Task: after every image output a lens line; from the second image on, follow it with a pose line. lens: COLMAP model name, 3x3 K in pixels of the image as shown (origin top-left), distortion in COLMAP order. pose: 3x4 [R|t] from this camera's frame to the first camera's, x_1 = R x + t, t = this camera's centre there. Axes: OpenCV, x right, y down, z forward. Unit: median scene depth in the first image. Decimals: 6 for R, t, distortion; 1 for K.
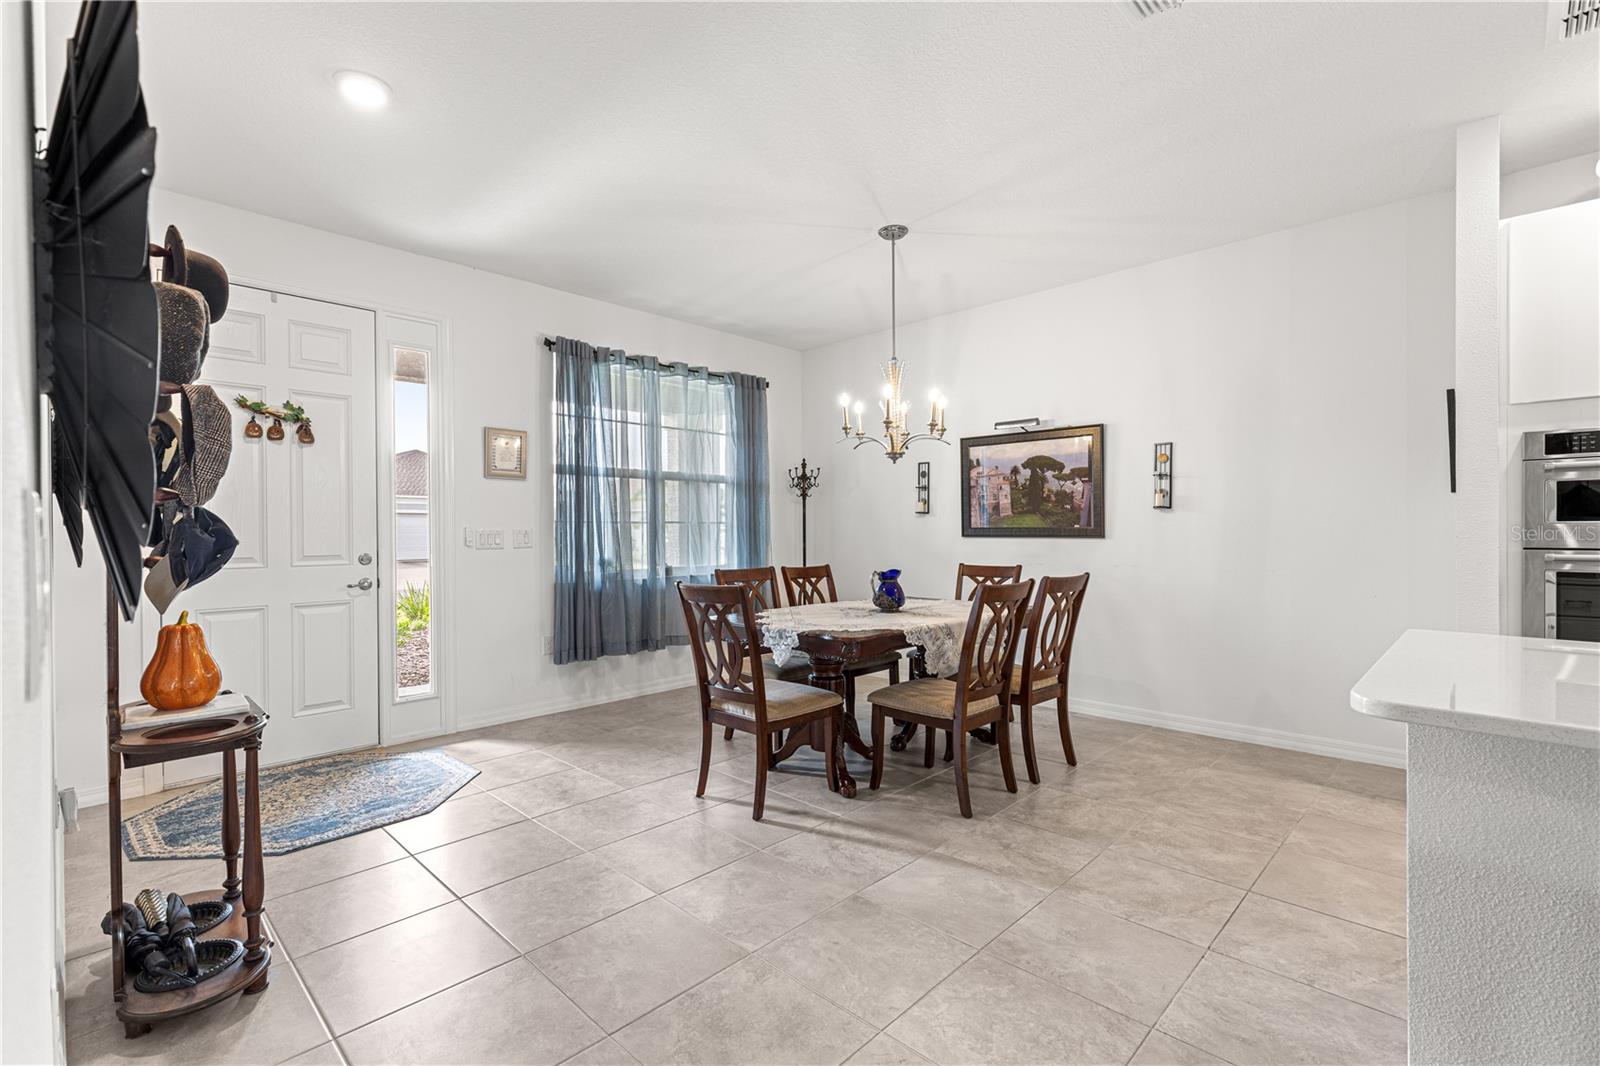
lens RADIAL K [[720.3, 0, 792.6], [0, 720.3, 531.0], [0, 0, 1]] dist [0.009123, -0.000005]
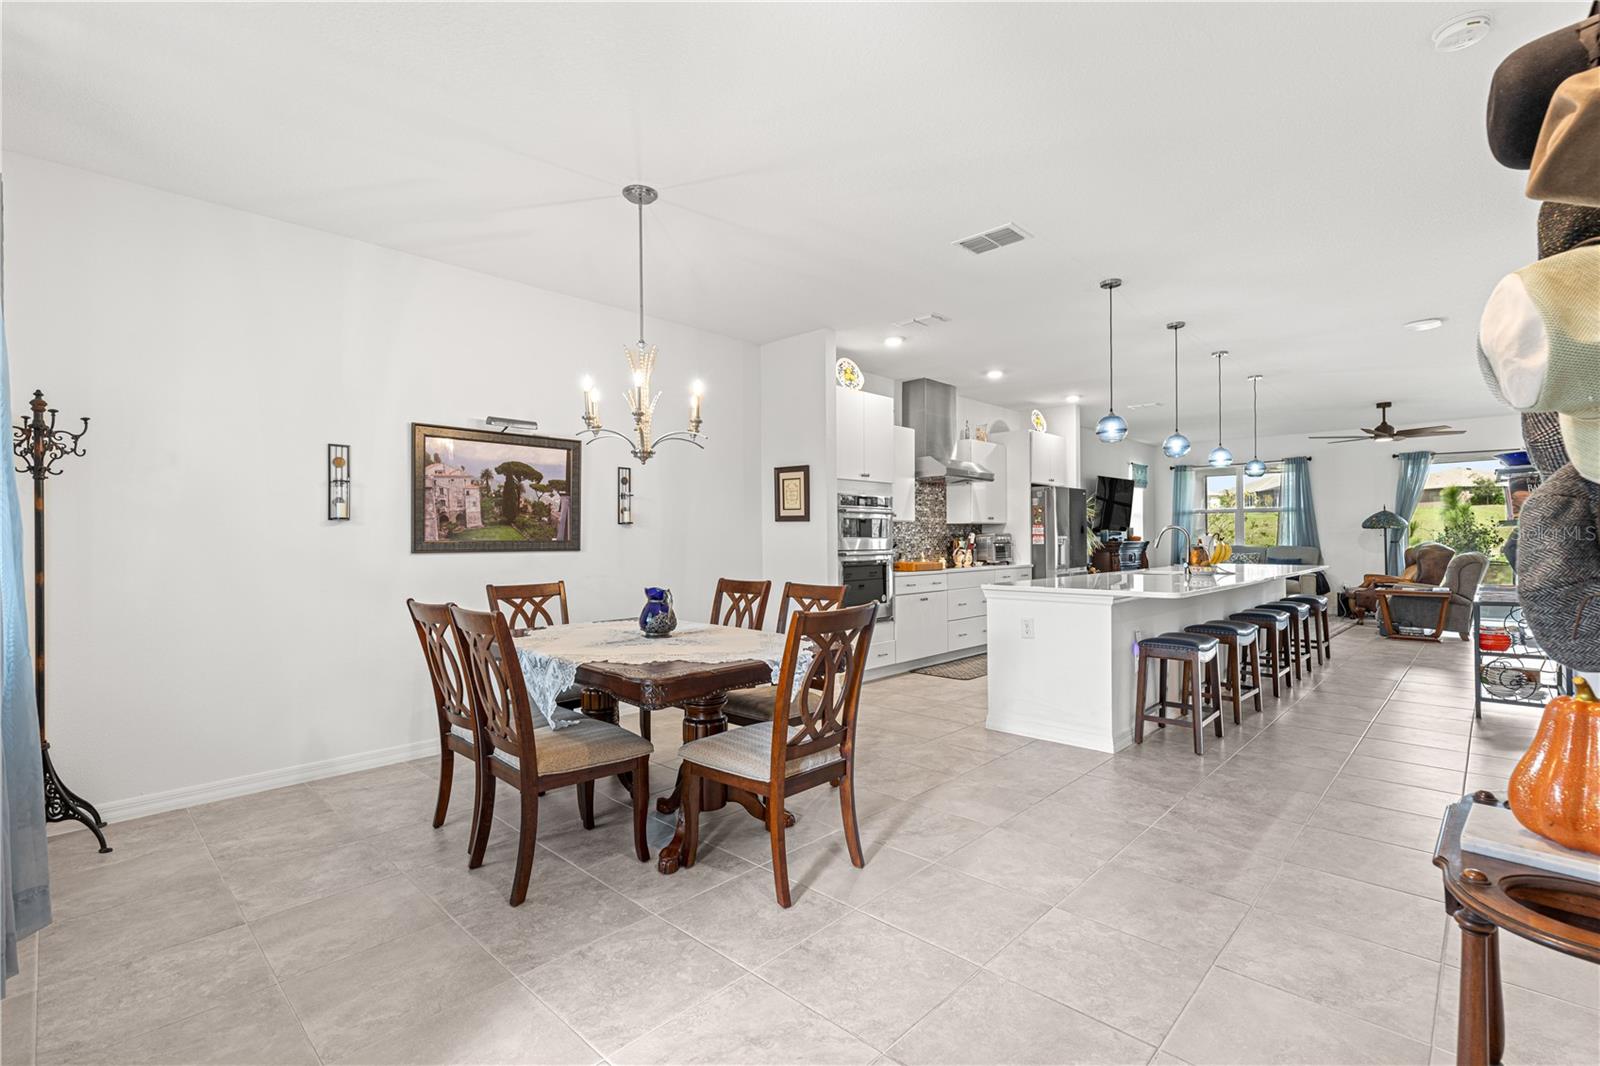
lens RADIAL K [[720.0, 0, 795.0], [0, 720.0, 542.2], [0, 0, 1]] dist [0.009607, -0.000262]
pose [[-0.009957, -0.003219, 0.999945, -0.586452], [0.002852, 0.999991, 0.003248, -0.005020], [-0.999946, 0.002884, -0.009948, 0.673783]]
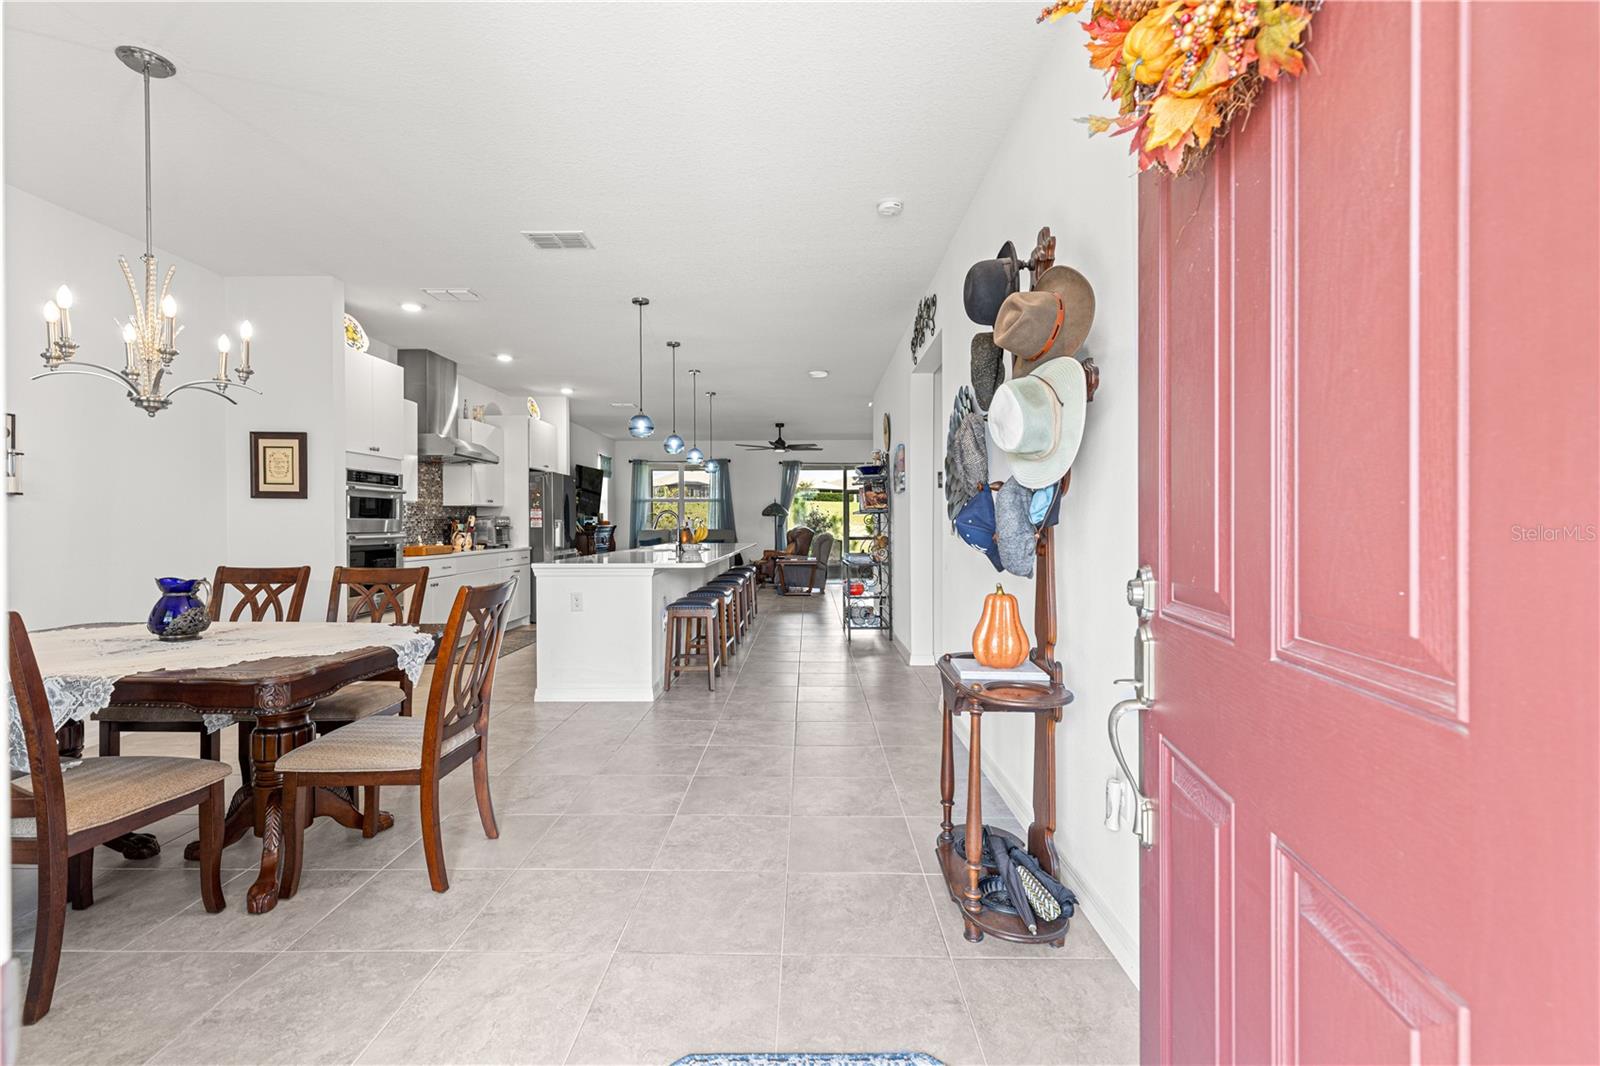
lens RADIAL K [[720.3, 0, 792.6], [0, 720.3, 531.0], [0, 0, 1]] dist [0.009123, -0.000005]
pose [[-0.686173, -0.005517, 0.727418, -0.604200], [0.000962, 0.999963, 0.008492, 0.001644], [-0.727438, 0.006527, -0.686142, 0.837126]]
